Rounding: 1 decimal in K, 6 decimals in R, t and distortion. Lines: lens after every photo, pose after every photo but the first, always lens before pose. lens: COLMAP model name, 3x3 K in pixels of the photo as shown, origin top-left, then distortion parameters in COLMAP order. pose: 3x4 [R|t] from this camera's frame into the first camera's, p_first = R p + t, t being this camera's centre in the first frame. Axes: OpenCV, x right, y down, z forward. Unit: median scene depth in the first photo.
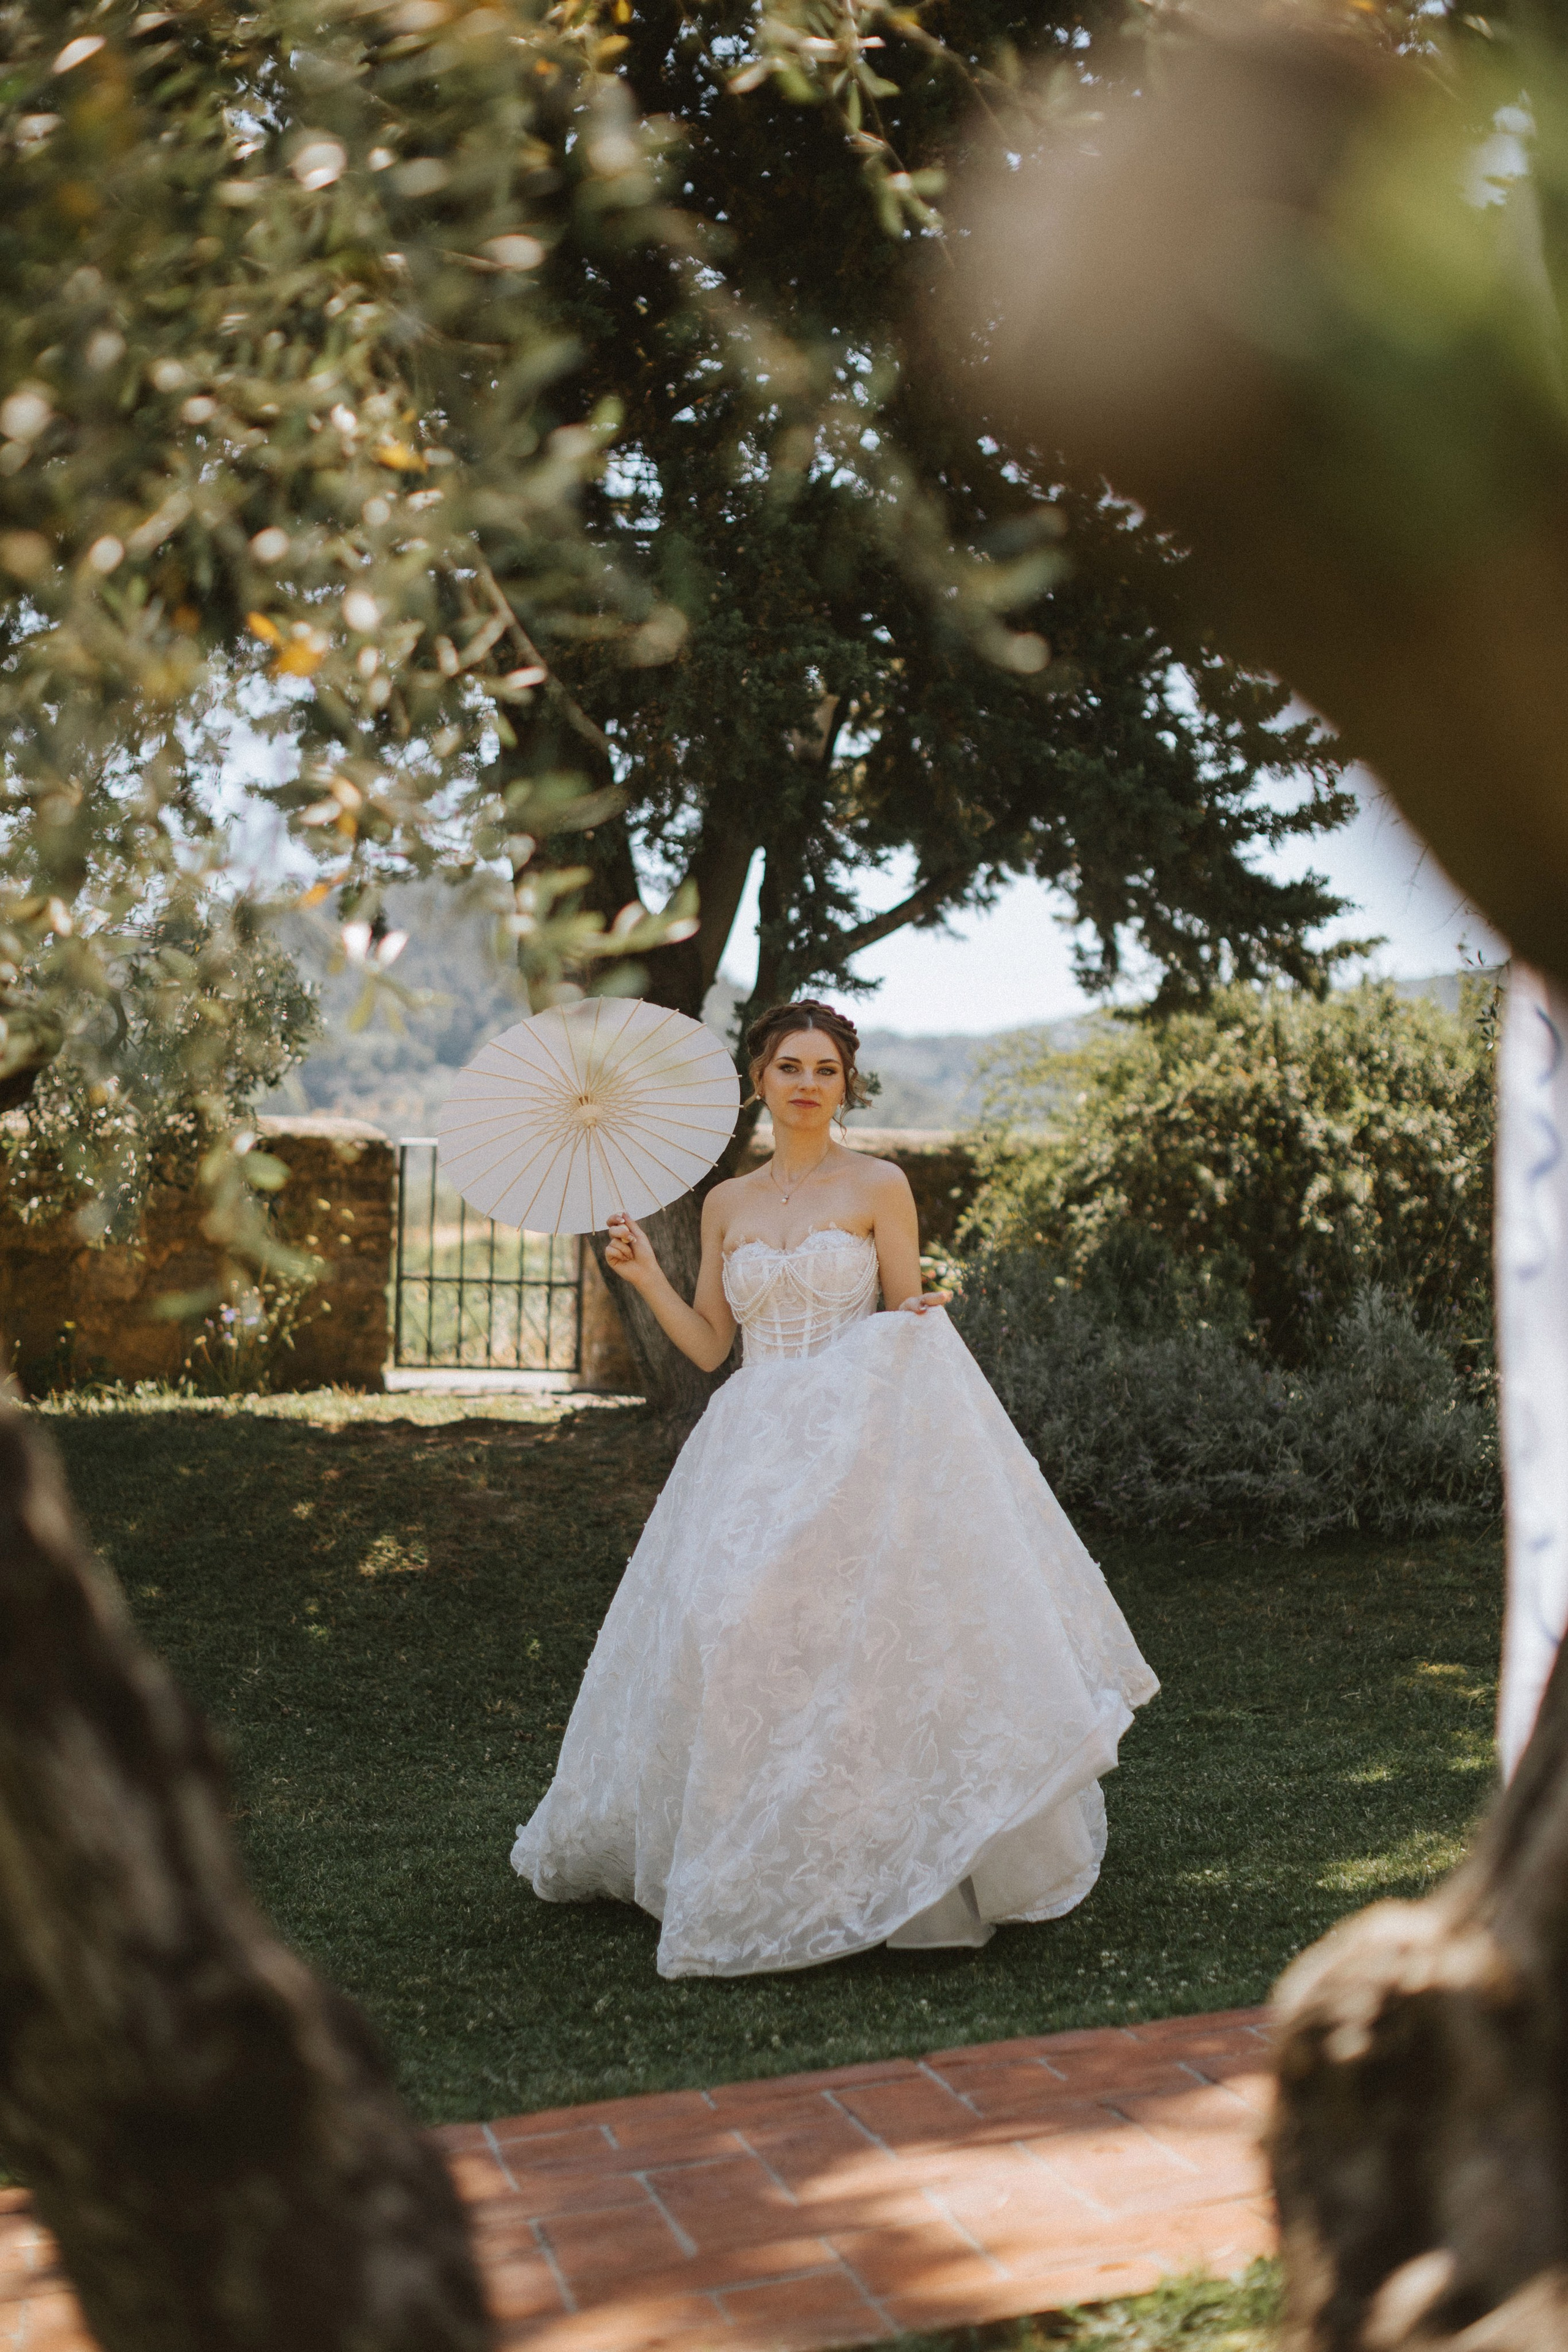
lens RADIAL K [[3454.4, 0, 789.9], [0, 3454.4, 1153.5], [0, 0, 1]] dist [-0.059875, 0.000000]
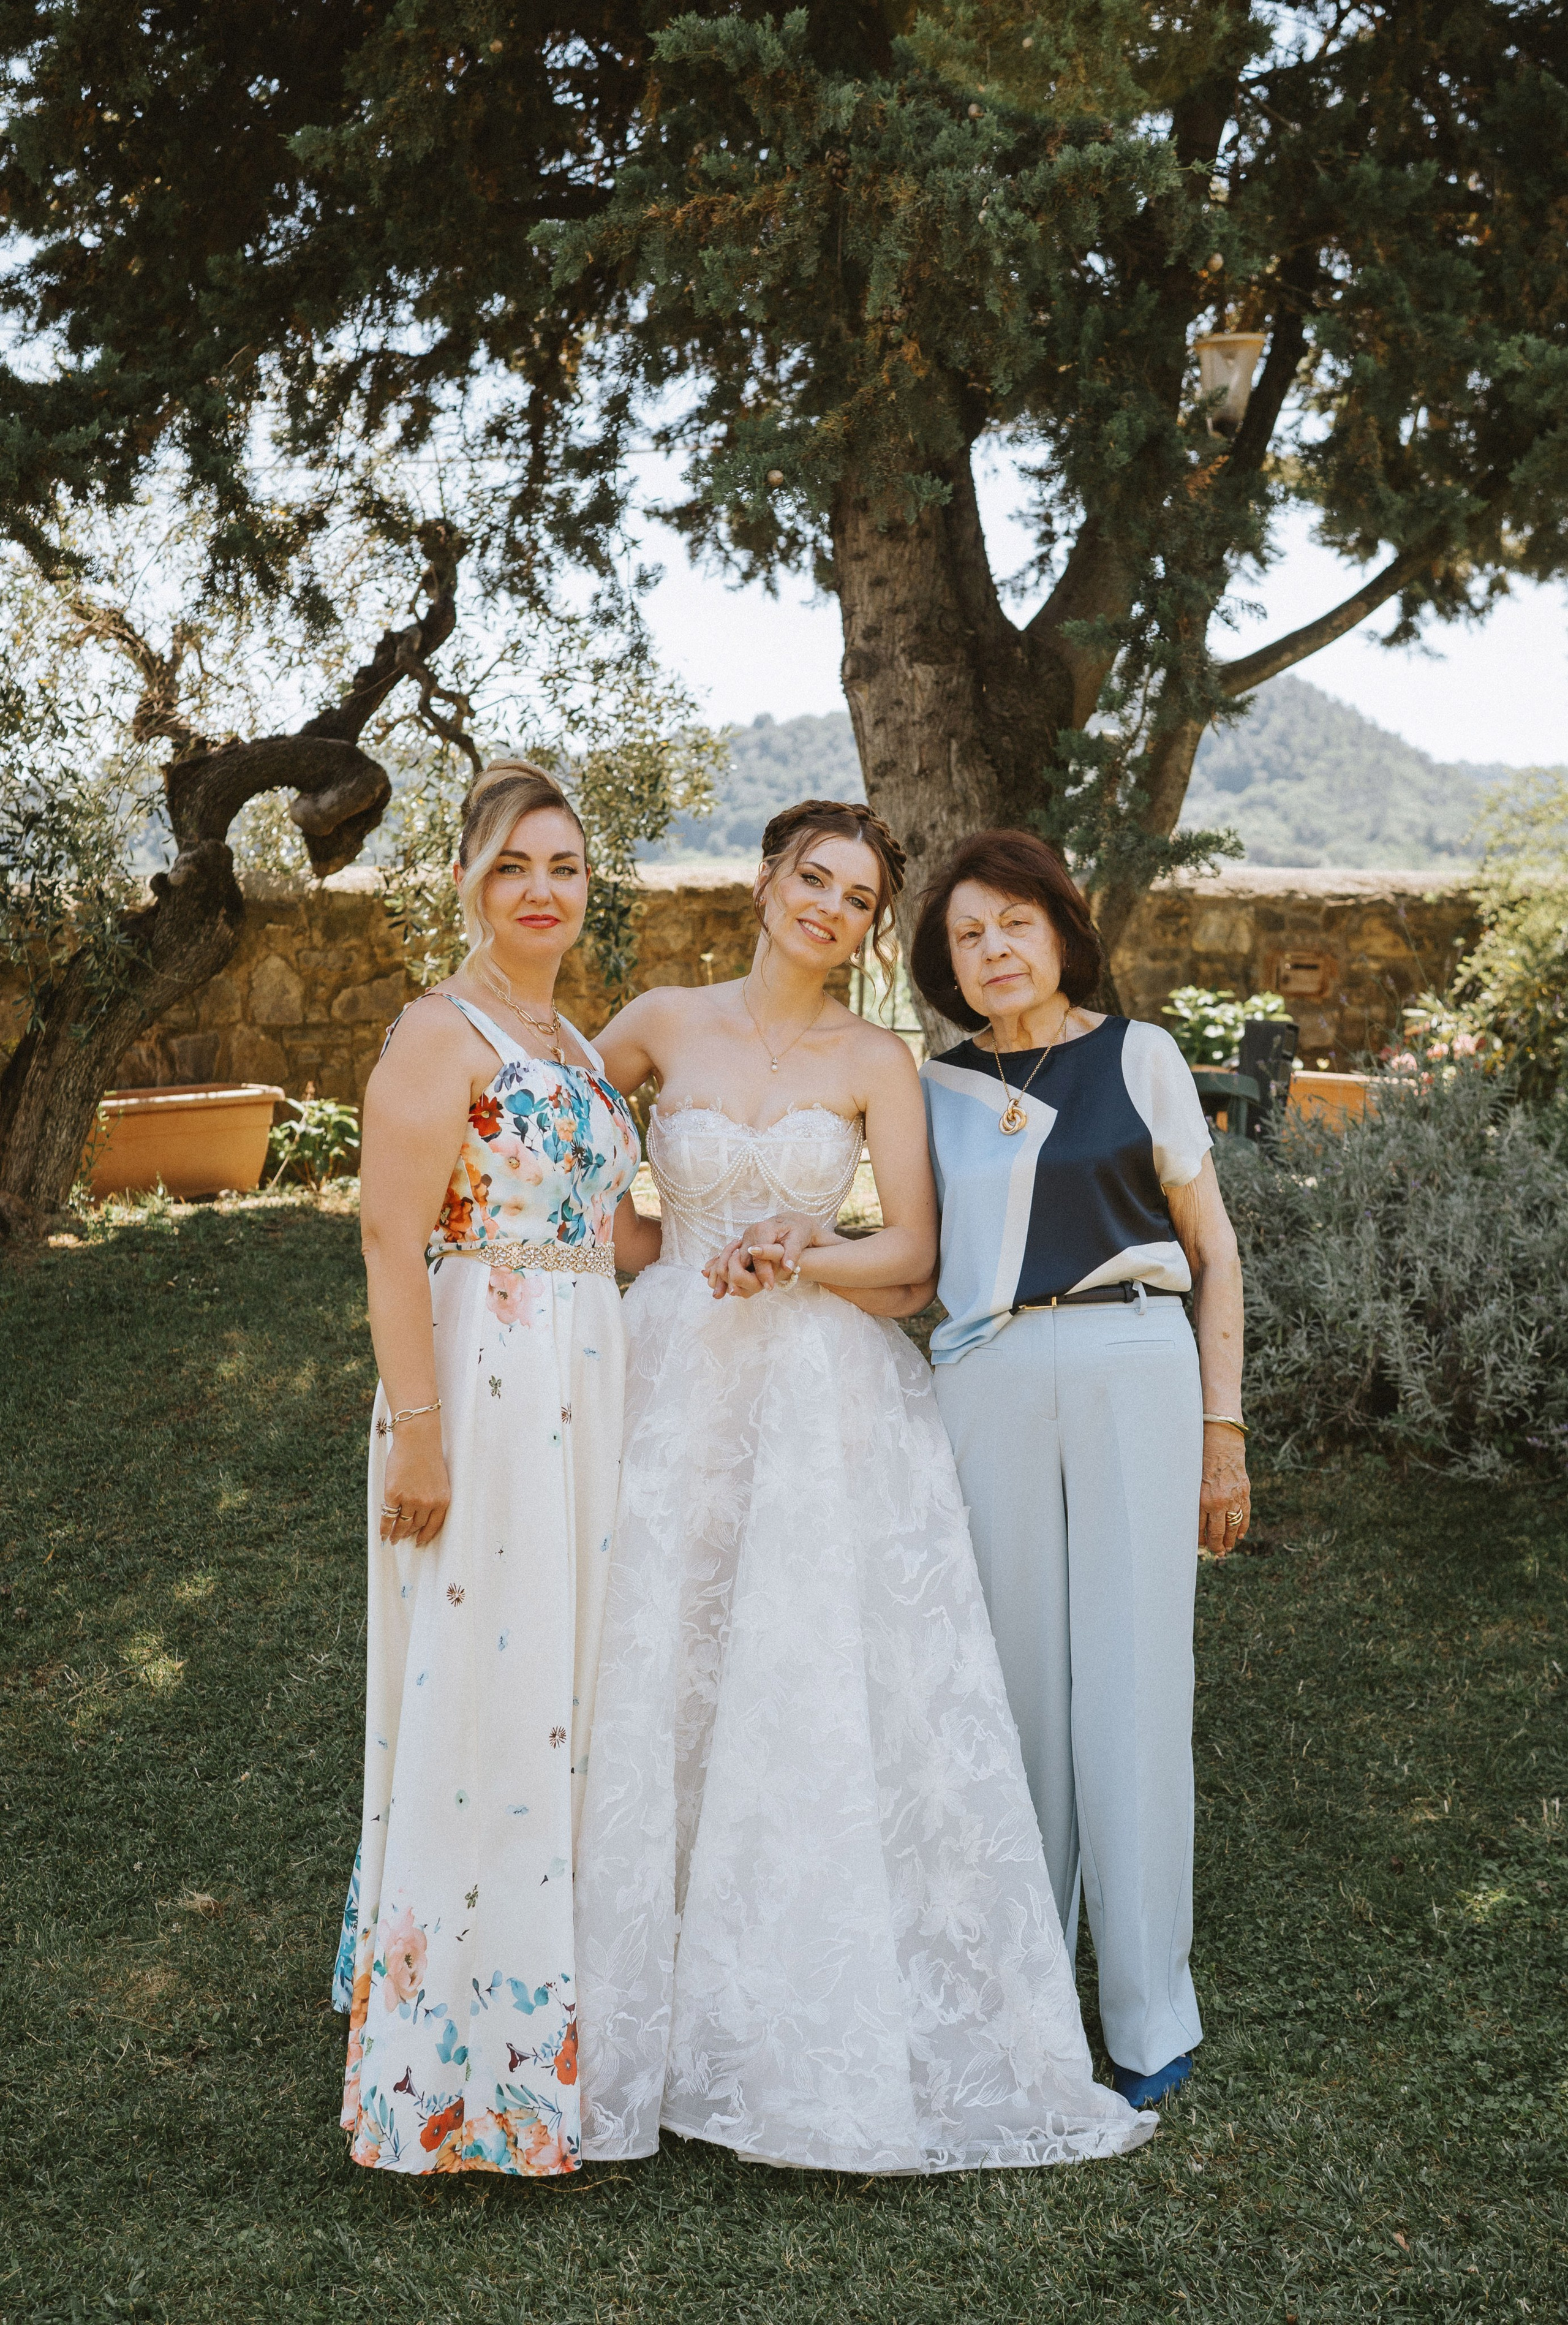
lens RADIAL K [[2475.3, 0, 783.7], [0, 2475.3, 1220.0], [0, 0, 1]] dist [0.022840, 0.000000]
pose [[0.969362, 0.028763, -0.243946, 0.042951], [0.006402, 0.989825, 0.142145, -0.011669], [0.245552, -0.139351, 0.959315, 0.329393]]
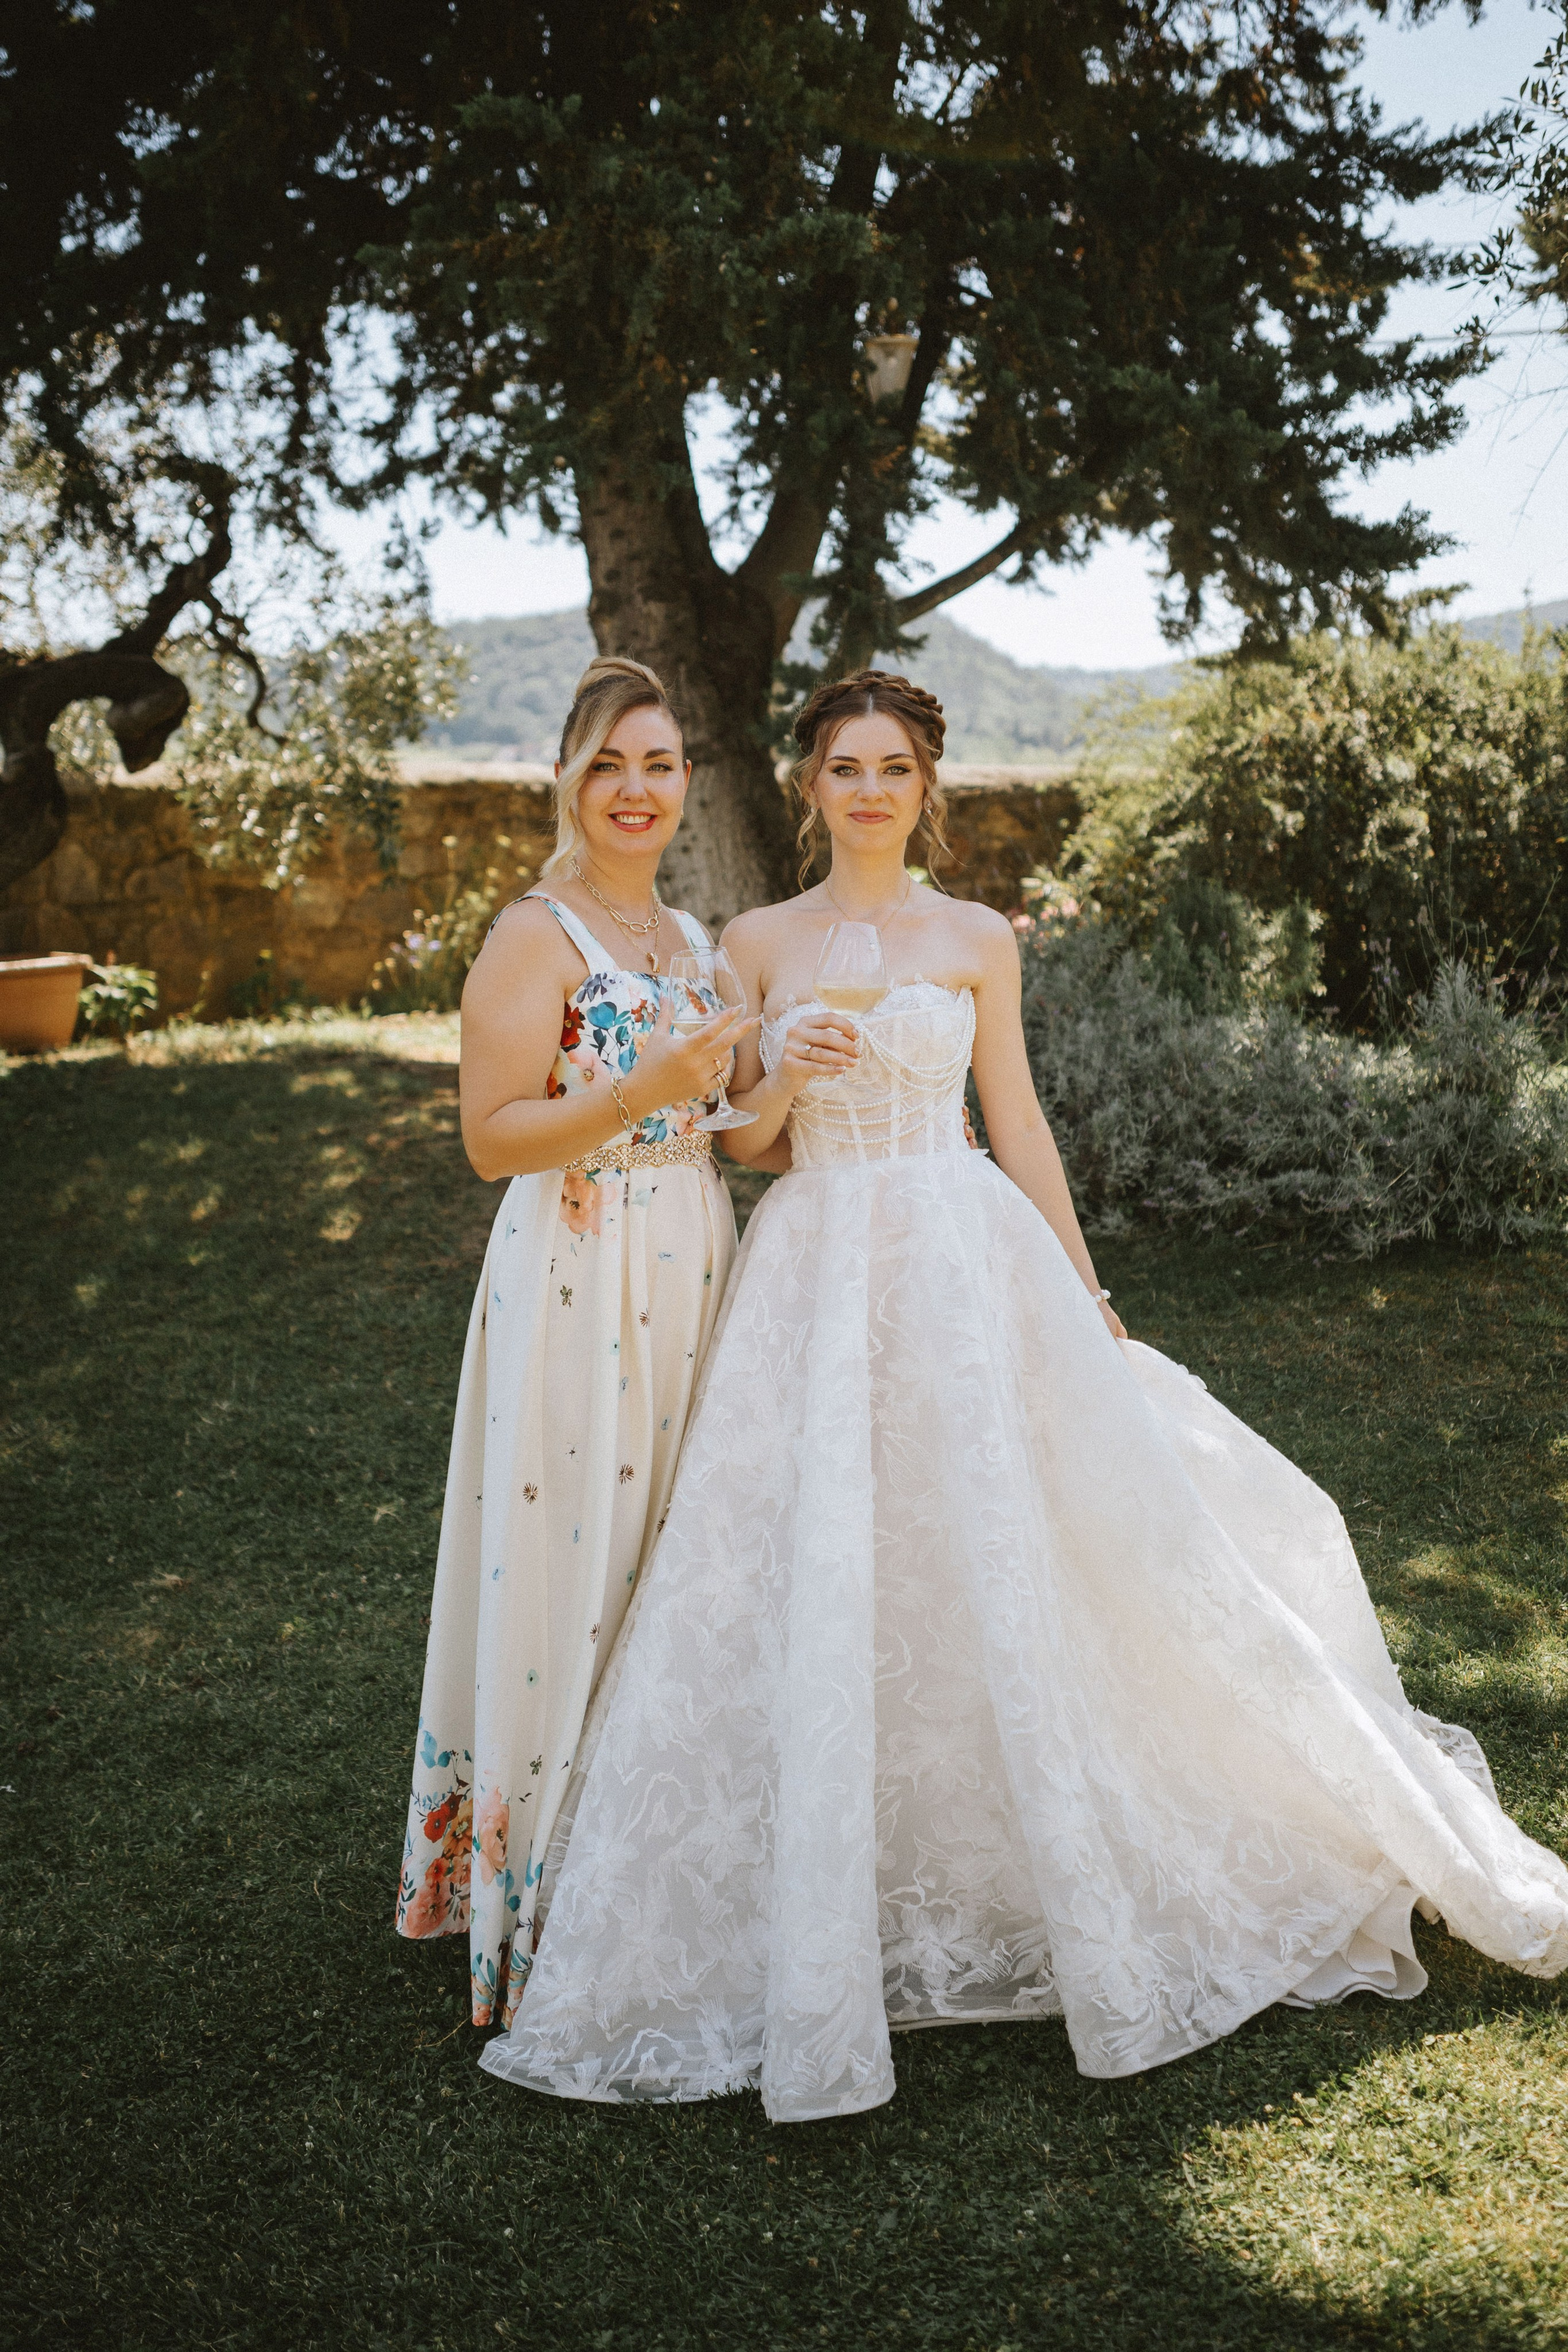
lens RADIAL K [[2210.5, 0, 793.3], [0, 2210.5, 1166.3], [0, 0, 1]] dist [0.036037, 0.000000]
pose [[0.995584, 0.009051, -0.093439, 0.033162], [0.008337, 0.982882, 0.184046, -0.014215], [0.093505, -0.184012, 0.978466, 0.273815]]
